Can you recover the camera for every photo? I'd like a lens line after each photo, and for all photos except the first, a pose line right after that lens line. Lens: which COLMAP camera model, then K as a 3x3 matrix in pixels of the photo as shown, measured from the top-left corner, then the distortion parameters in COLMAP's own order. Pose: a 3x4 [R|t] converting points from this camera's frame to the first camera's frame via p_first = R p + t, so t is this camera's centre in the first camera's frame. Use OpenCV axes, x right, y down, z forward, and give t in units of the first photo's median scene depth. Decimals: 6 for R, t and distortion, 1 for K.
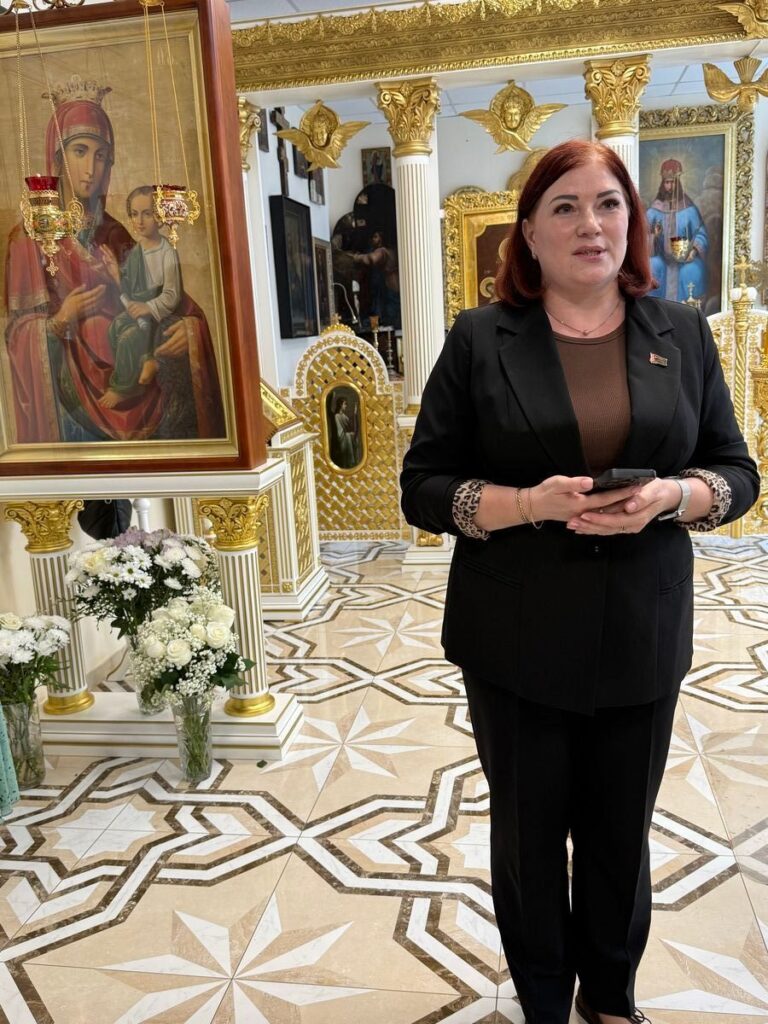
lens RADIAL K [[940.2, 0, 383.7], [0, 940.2, 512.0], [0, 0, 1]] dist [0.060977, -0.100377]
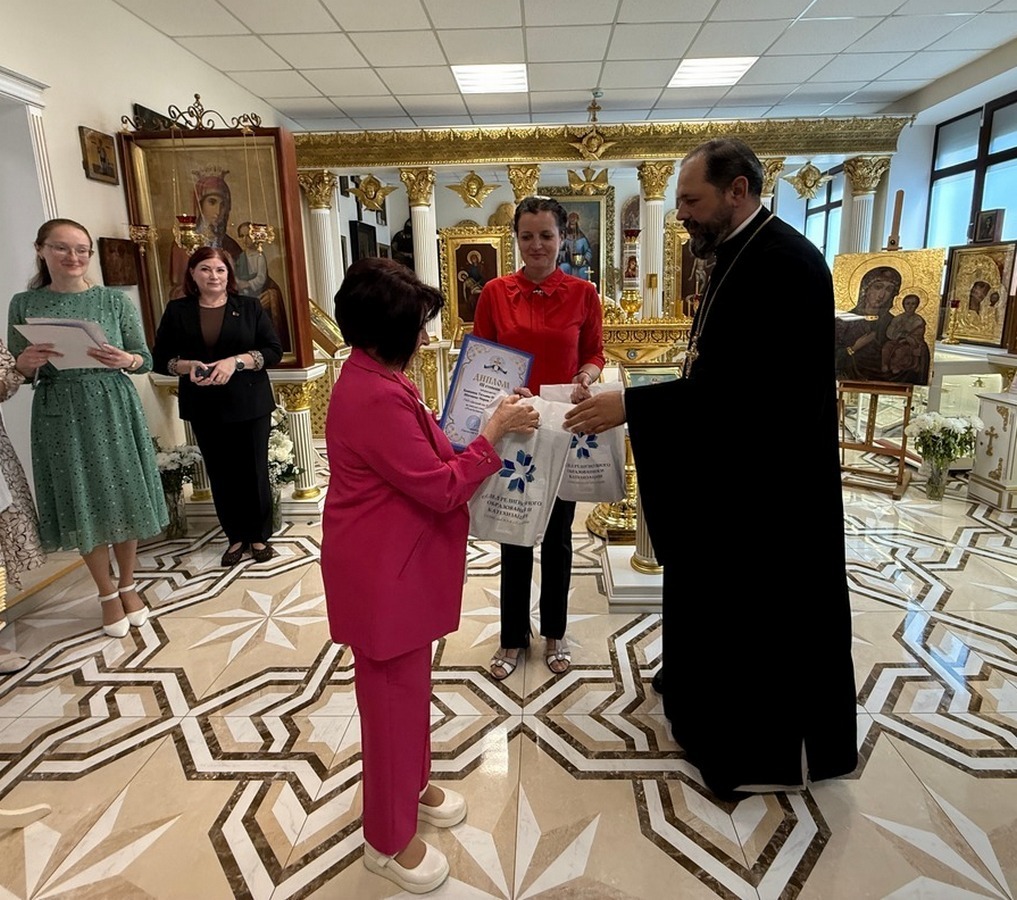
lens RADIAL K [[549.1, 0, 532.6], [0, 549.1, 384.4], [0, 0, 1]] dist [-0.002428, 0.002360]
pose [[0.987760, 0.008186, 0.155765, 0.092058], [-0.003510, 0.999536, -0.030272, 0.012112], [-0.155941, 0.029354, 0.987330, -0.114594]]
